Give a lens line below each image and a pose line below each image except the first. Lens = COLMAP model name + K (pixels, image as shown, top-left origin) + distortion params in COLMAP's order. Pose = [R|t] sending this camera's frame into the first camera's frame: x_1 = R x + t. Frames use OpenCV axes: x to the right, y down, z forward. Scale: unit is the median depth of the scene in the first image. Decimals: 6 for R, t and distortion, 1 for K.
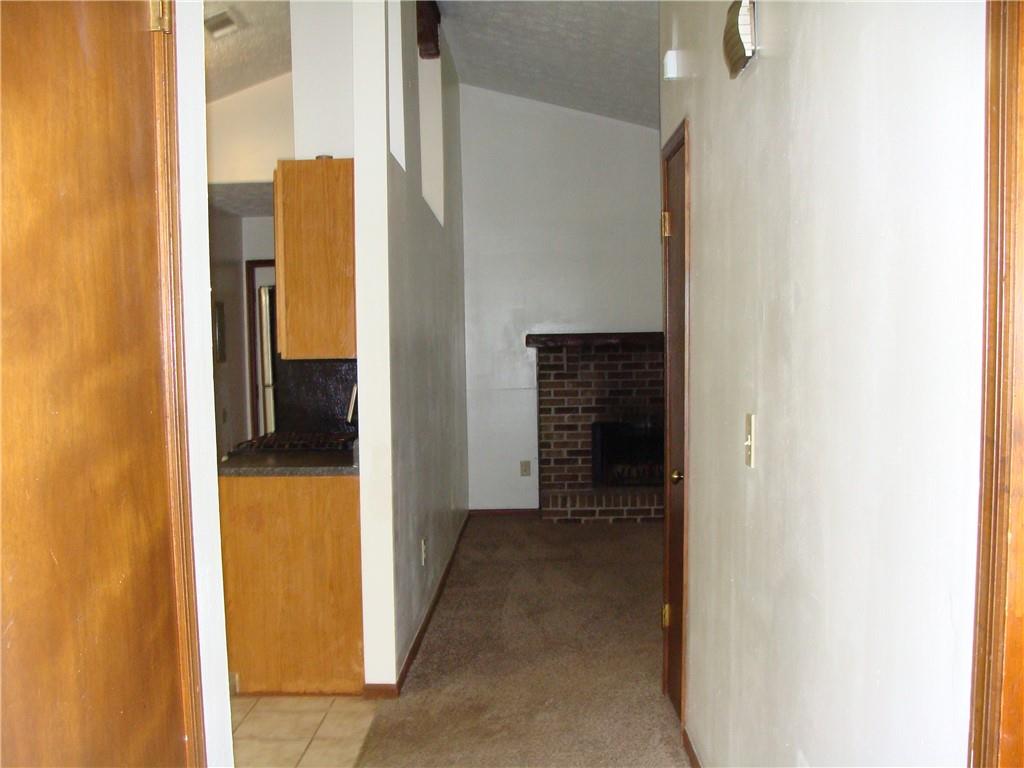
lens RADIAL K [[1182.2, 0, 517.4], [0, 1182.2, 426.8], [0, 0, 1]] dist [-0.185613, 0.238261]
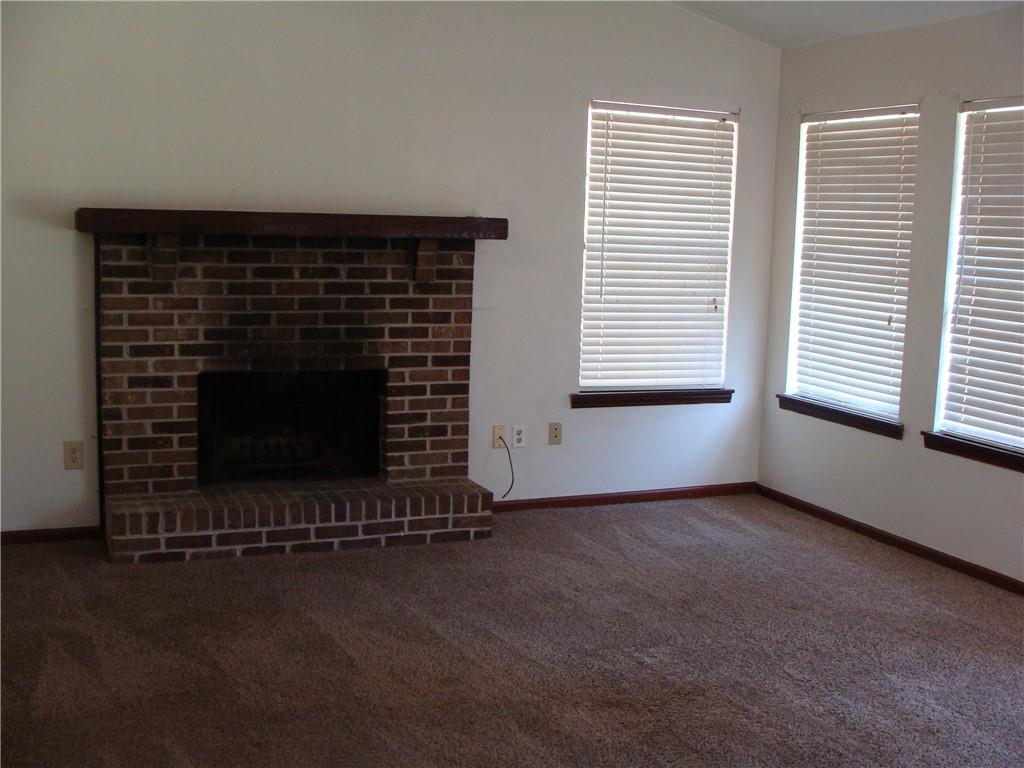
lens RADIAL K [[1182.2, 0, 517.4], [0, 1182.2, 426.8], [0, 0, 1]] dist [-0.185613, 0.238261]
pose [[0.918946, -0.015118, 0.394094, -0.015394], [-0.014855, 0.997229, 0.072895, -0.020613], [-0.394104, -0.072841, 0.916175, 0.437847]]
